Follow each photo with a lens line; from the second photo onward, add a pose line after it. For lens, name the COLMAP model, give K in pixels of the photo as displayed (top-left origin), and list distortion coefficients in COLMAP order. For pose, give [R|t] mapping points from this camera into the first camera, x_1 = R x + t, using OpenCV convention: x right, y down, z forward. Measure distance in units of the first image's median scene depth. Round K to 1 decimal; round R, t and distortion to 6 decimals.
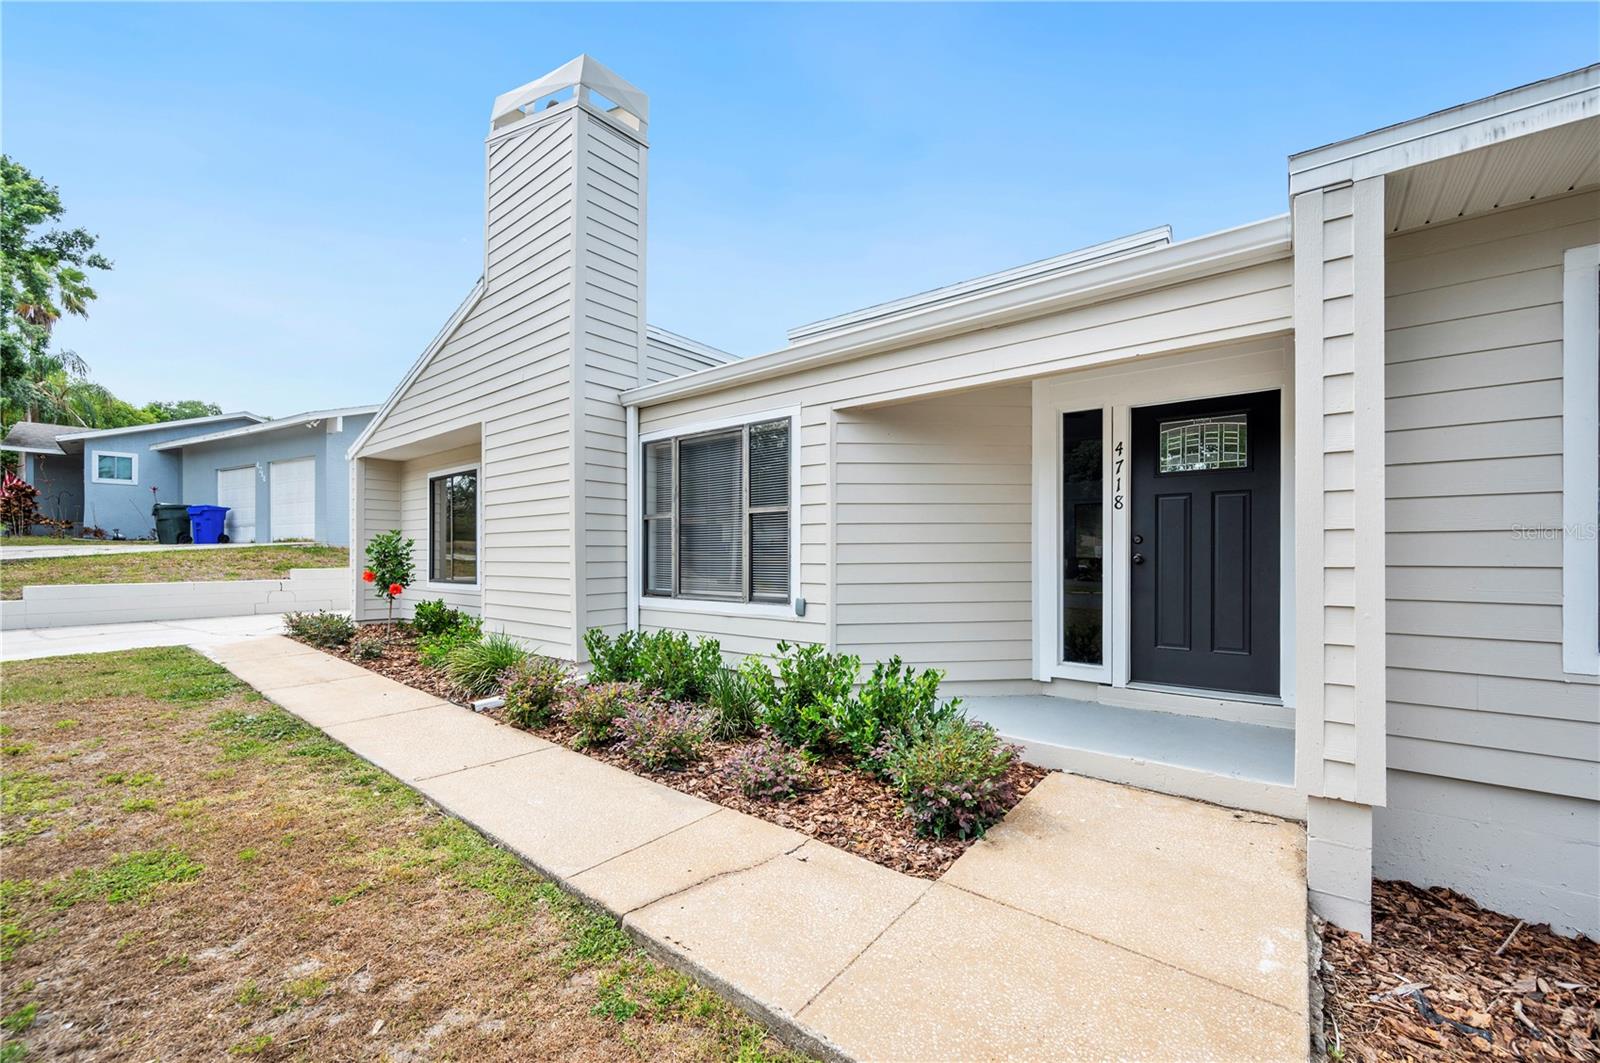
lens RADIAL K [[627.9, 0, 801.3], [0, 627.9, 541.2], [0, 0, 1]] dist [-0.000016, 0.000082]
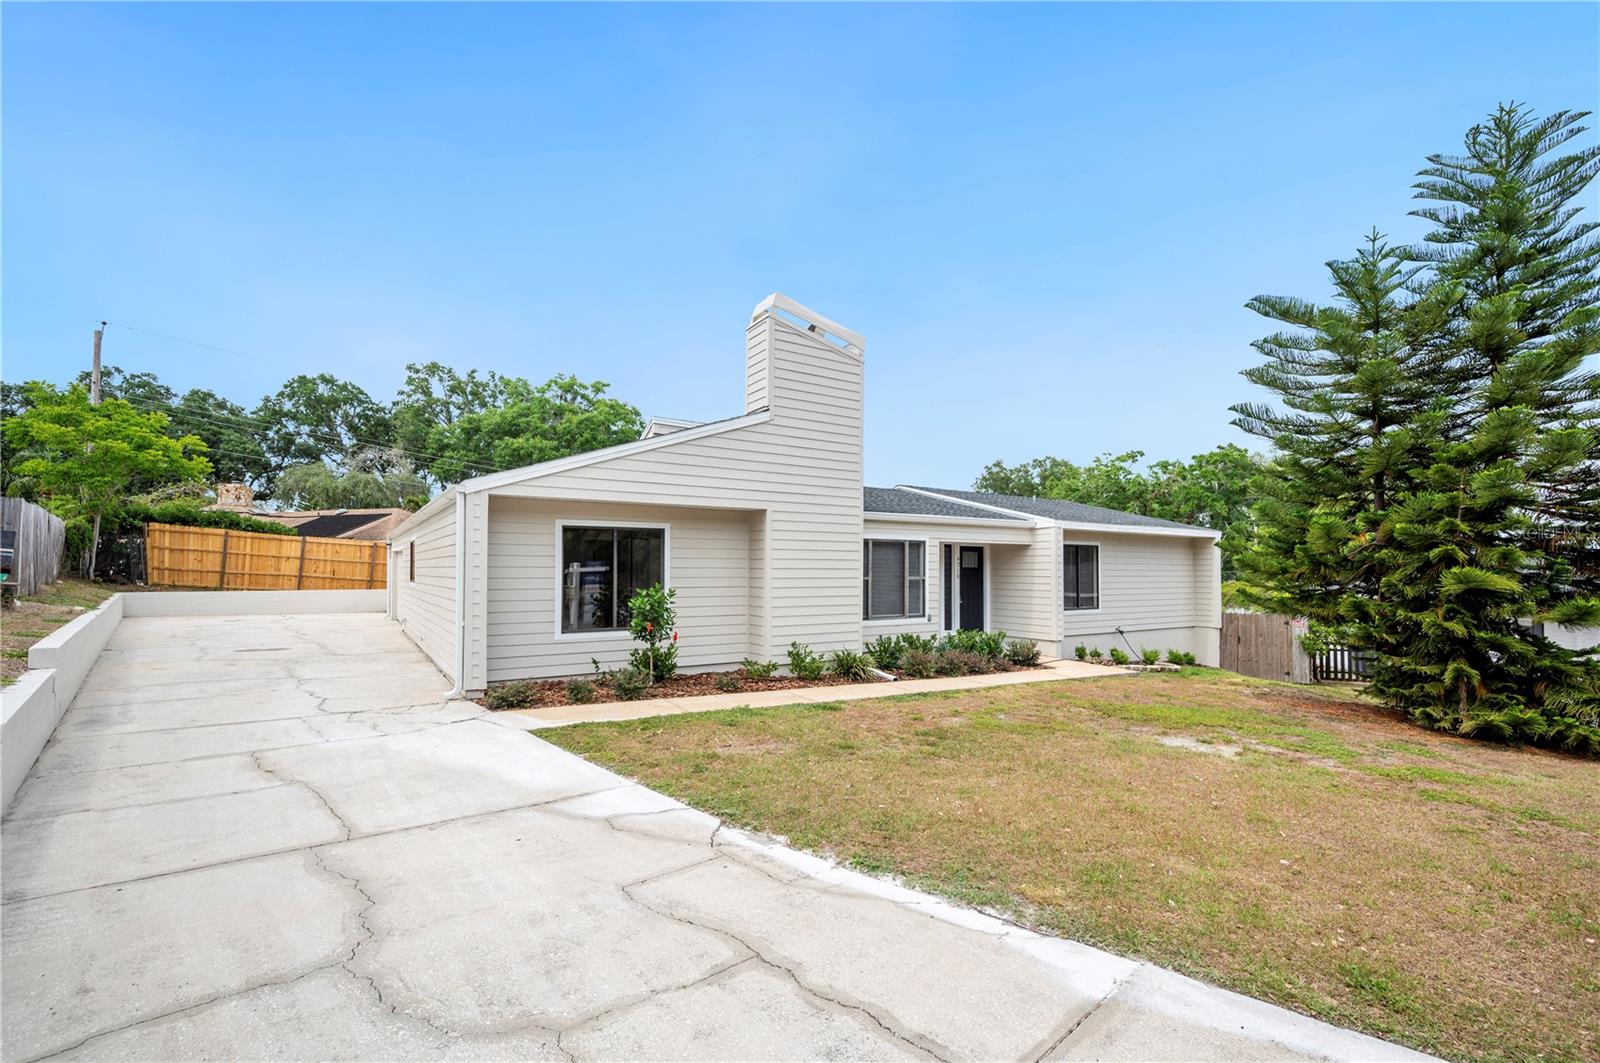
lens RADIAL K [[688.6, 0, 803.8], [0, 688.6, 572.7], [0, 0, 1]] dist [0.001022, 0.000443]
pose [[0.320087, -0.002489, 0.947385, -2.764365], [-0.025450, 0.999613, 0.011225, -0.093078], [-0.947046, -0.027704, 0.319900, 0.592813]]
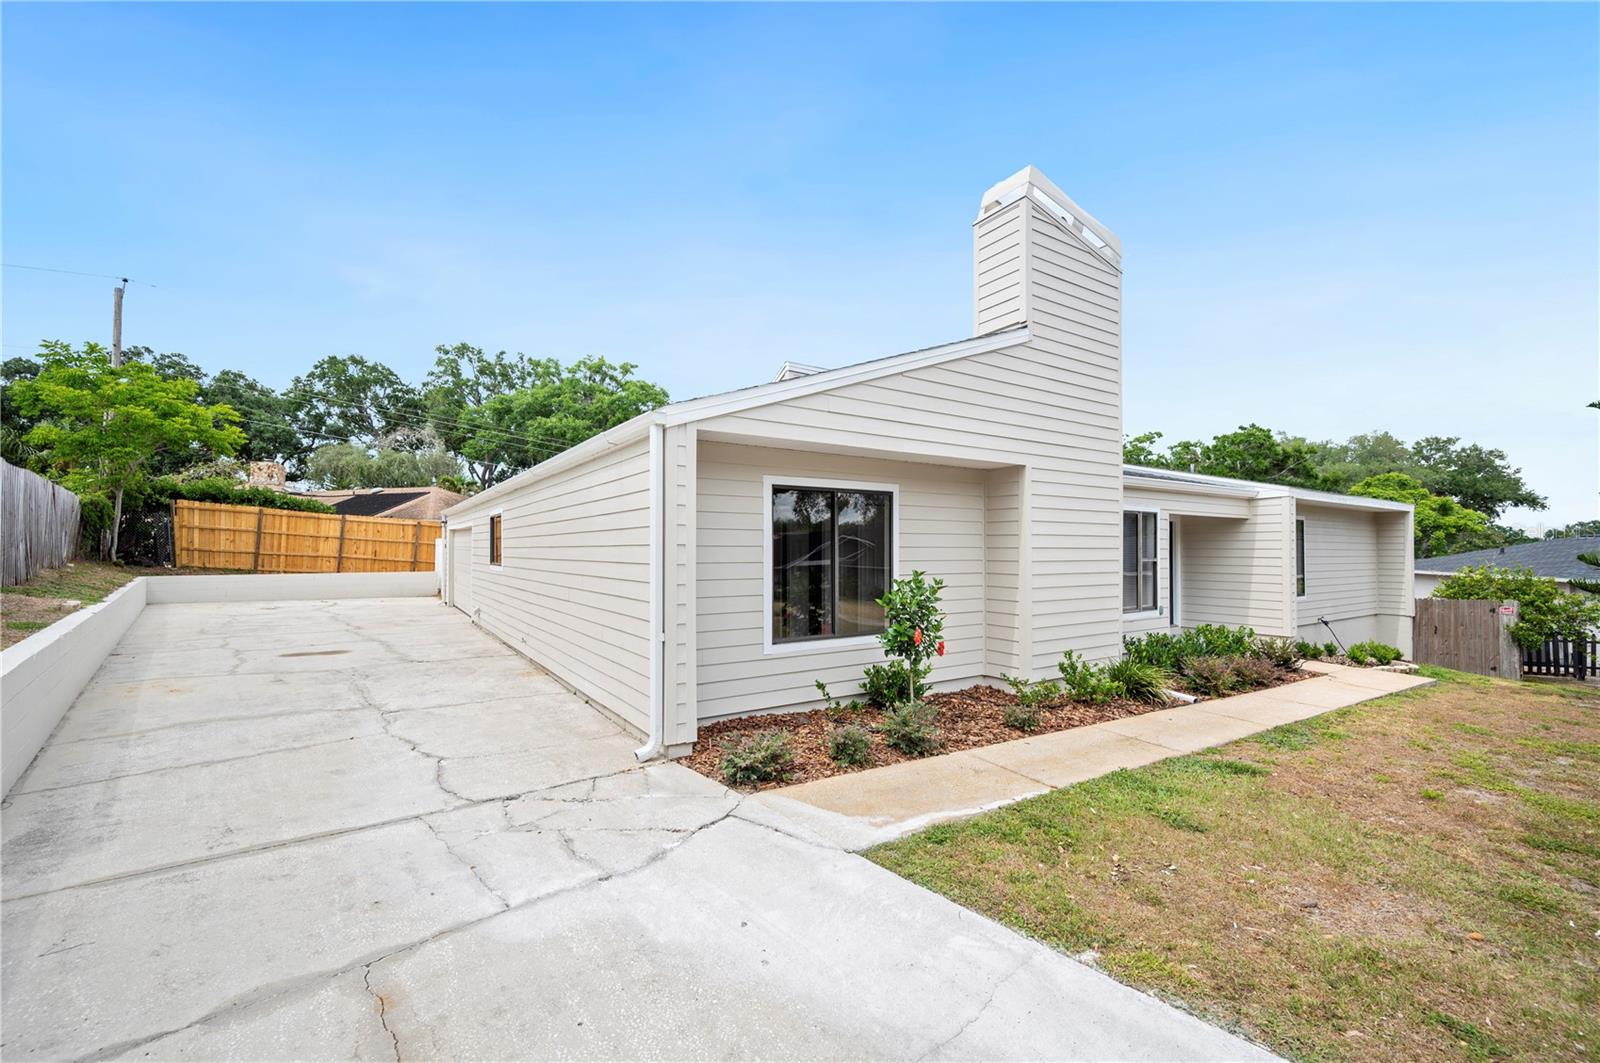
lens RADIAL K [[643.5, 0, 797.2], [0, 643.5, 556.7], [0, 0, 1]] dist [-0.000642, 0.000155]
pose [[0.317938, -0.009307, 0.948066, -2.281664], [-0.023933, 0.999554, 0.017838, -0.072122], [-0.947809, -0.028361, 0.317574, 1.437213]]
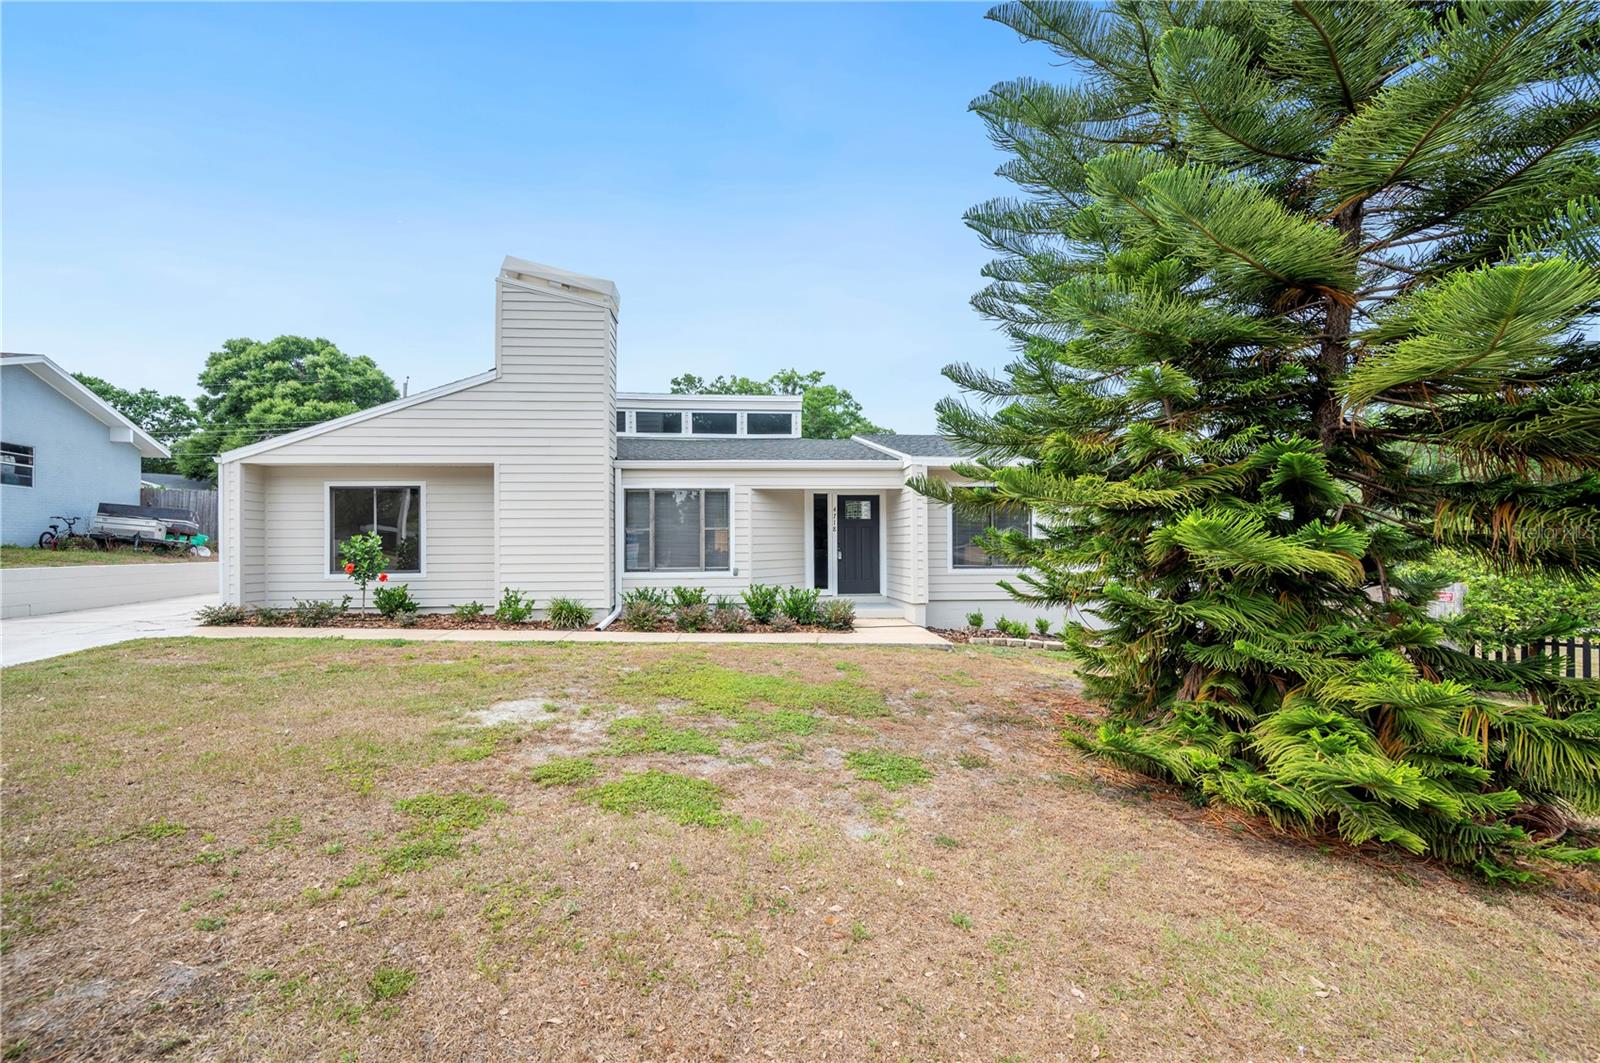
lens RADIAL K [[645.9, 0, 769.8], [0, 645.9, 549.4], [0, 0, 1]] dist [-0.001225, -0.000107]
pose [[0.740668, -0.007560, 0.671829, -1.497985], [-0.009406, 0.999722, 0.021620, -0.029909], [-0.671805, -0.022333, 0.740391, -0.843643]]
